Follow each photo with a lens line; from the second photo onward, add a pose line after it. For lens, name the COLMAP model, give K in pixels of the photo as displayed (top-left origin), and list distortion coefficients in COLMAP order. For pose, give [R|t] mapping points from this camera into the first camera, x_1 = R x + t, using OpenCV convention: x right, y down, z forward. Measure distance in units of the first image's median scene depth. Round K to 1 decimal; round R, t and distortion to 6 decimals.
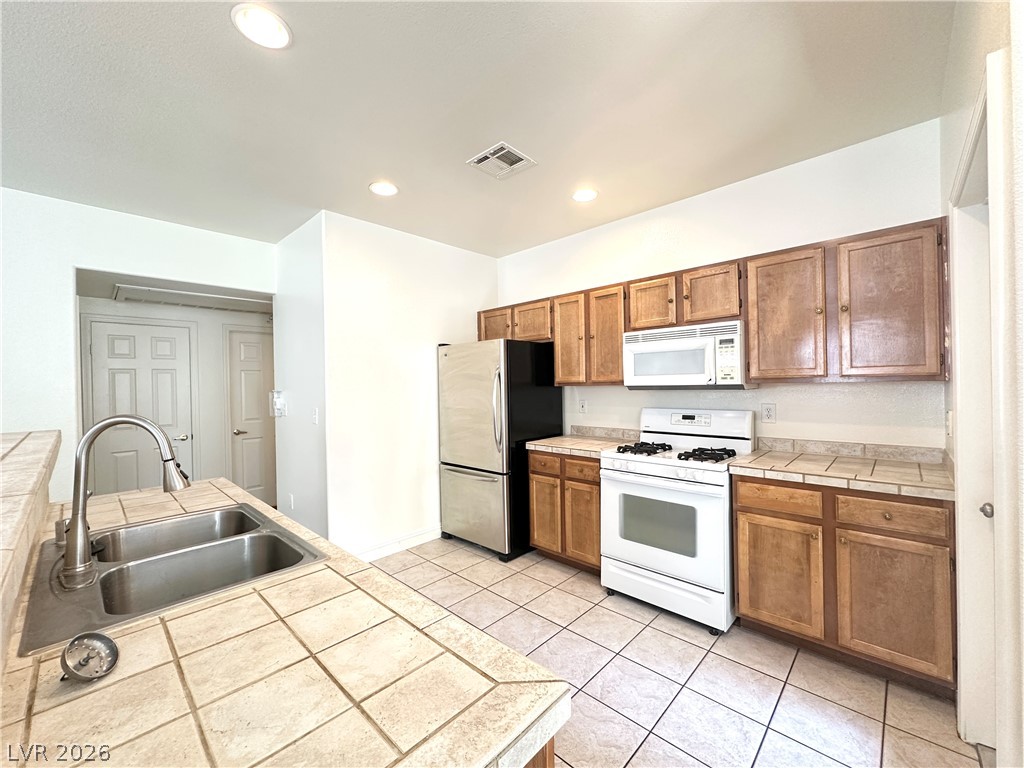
lens RADIAL K [[411.9, 0, 509.0], [0, 411.9, 384.3], [0, 0, 1]] dist [-0.001031, 0.000108]
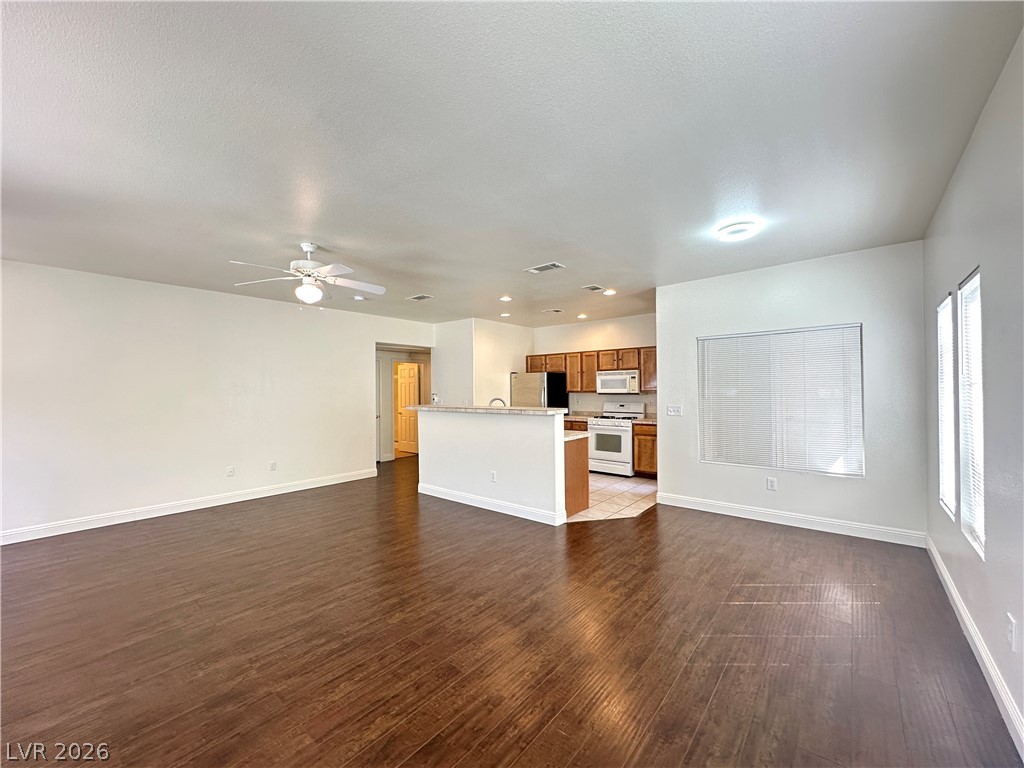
lens RADIAL K [[411.9, 0, 509.6], [0, 411.9, 381.5], [0, 0, 1]] dist [-0.001031, 0.000108]
pose [[0.997033, 0.015284, 0.075448, -0.446838], [-0.013532, 0.999628, -0.023672, 0.001378], [-0.075782, 0.022581, 0.996869, -1.482264]]
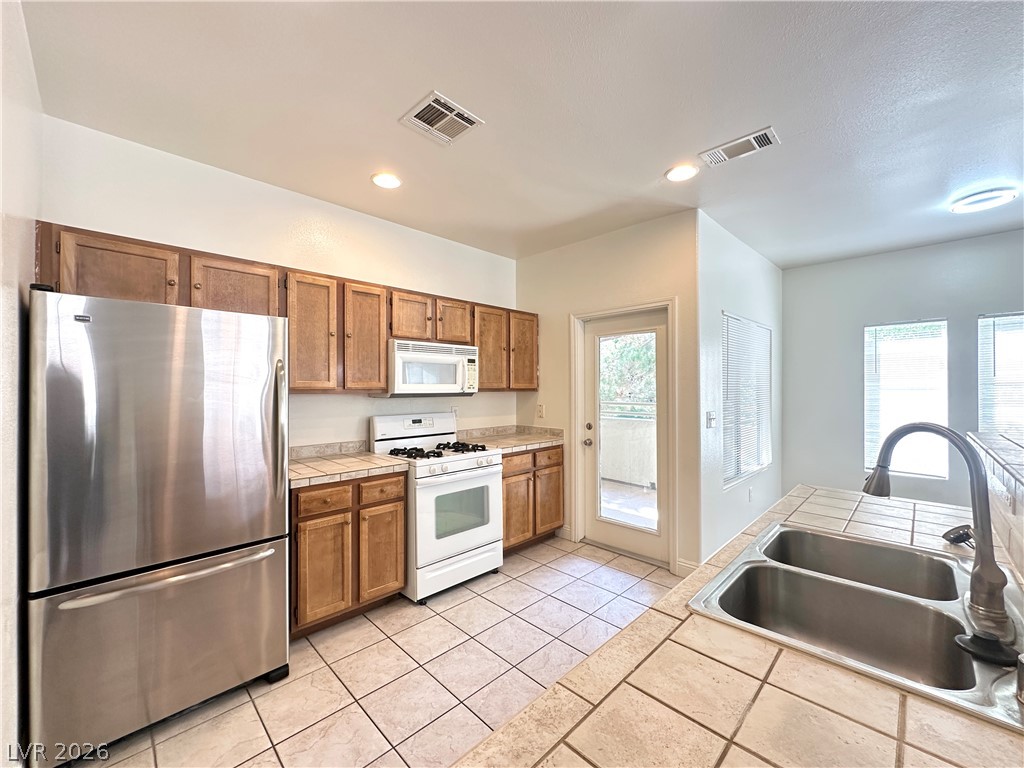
lens RADIAL K [[411.9, 0, 512.3], [0, 411.9, 385.0], [0, 0, 1]] dist [-0.001031, 0.000108]
pose [[0.020872, 0.022811, 0.999522, -0.711199], [-0.000431, 0.999740, -0.022807, 0.005473], [-0.999782, 0.000045, 0.020877, 0.724352]]
